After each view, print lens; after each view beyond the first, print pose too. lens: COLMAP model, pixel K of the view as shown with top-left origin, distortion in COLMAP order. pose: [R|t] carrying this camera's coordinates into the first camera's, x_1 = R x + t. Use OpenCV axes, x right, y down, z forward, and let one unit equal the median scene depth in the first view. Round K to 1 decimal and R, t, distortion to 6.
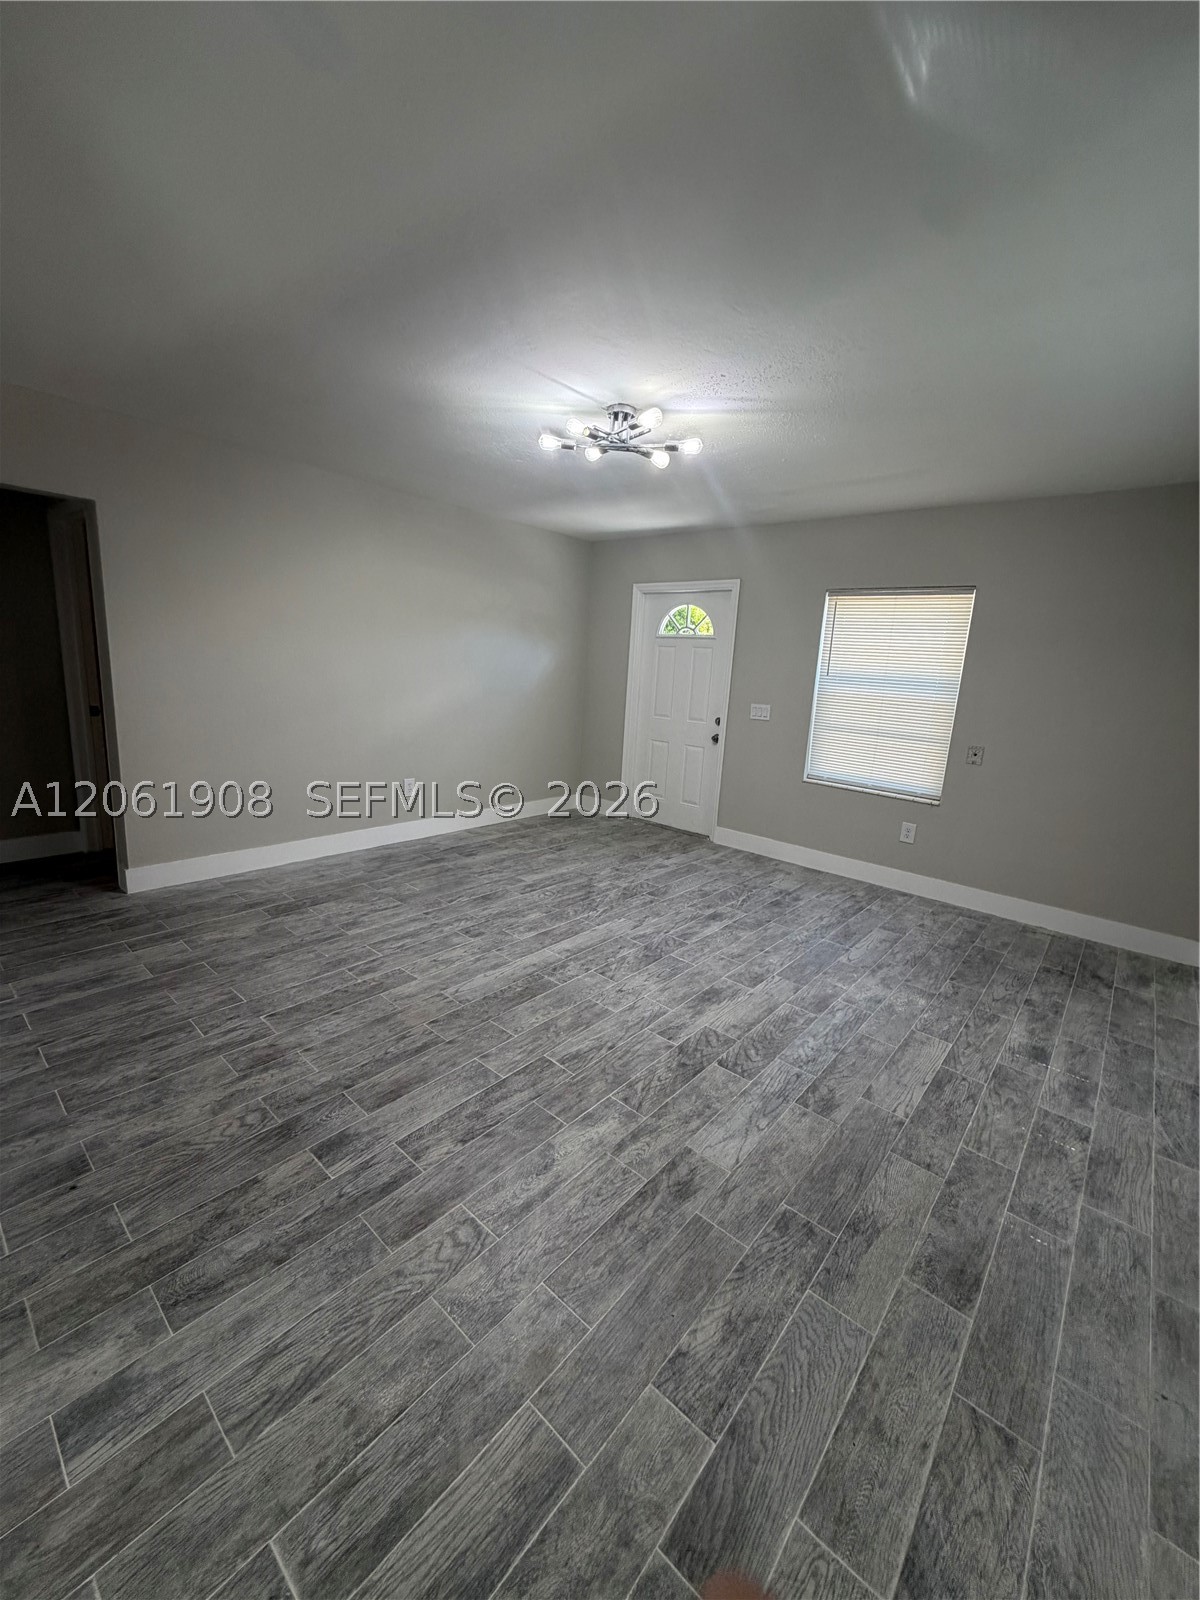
lens RADIAL K [[644.6, 0, 595.5], [0, 644.6, 796.5], [0, 0, 1]] dist [-0.000694, 0.001584]
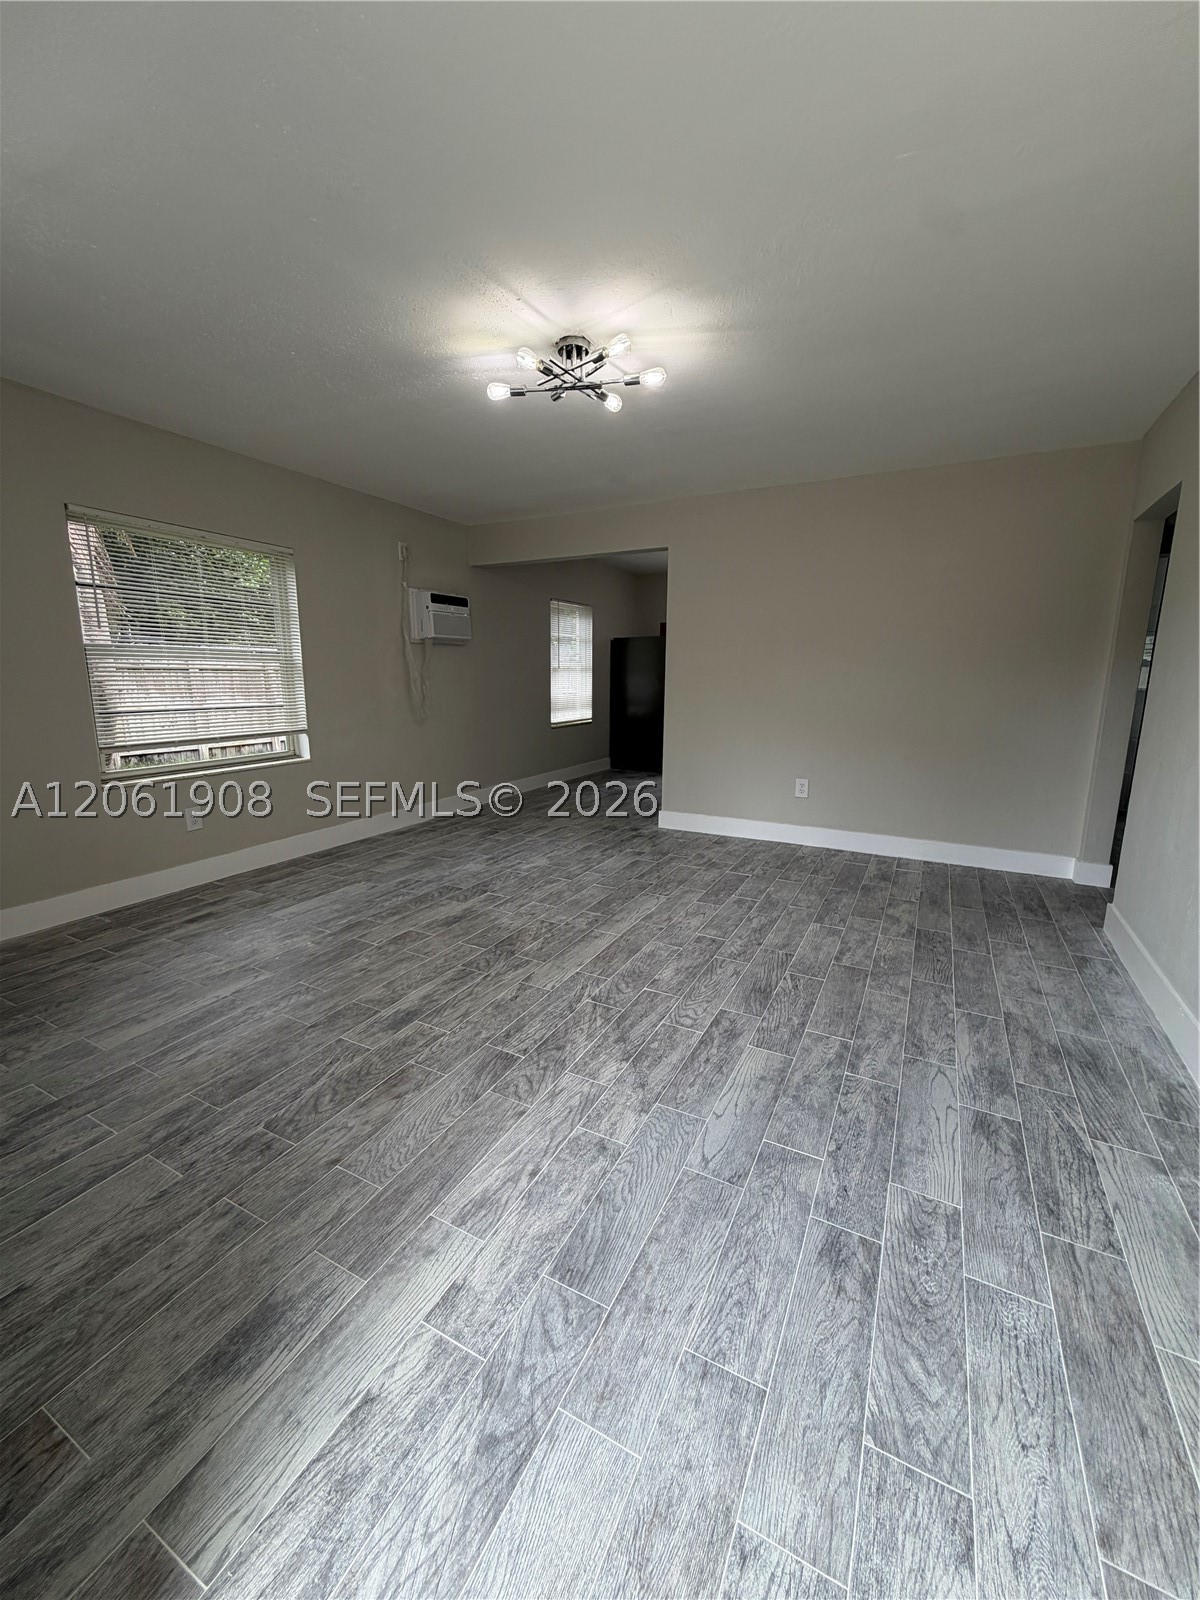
lens RADIAL K [[644.6, 0, 603.6], [0, 644.6, 798.3], [0, 0, 1]] dist [-0.000694, 0.001584]
pose [[-0.969482, -0.017089, -0.244566, 0.170604], [-0.109085, 0.923447, 0.367894, -0.283370], [0.219557, 0.383345, -0.897129, 1.676996]]
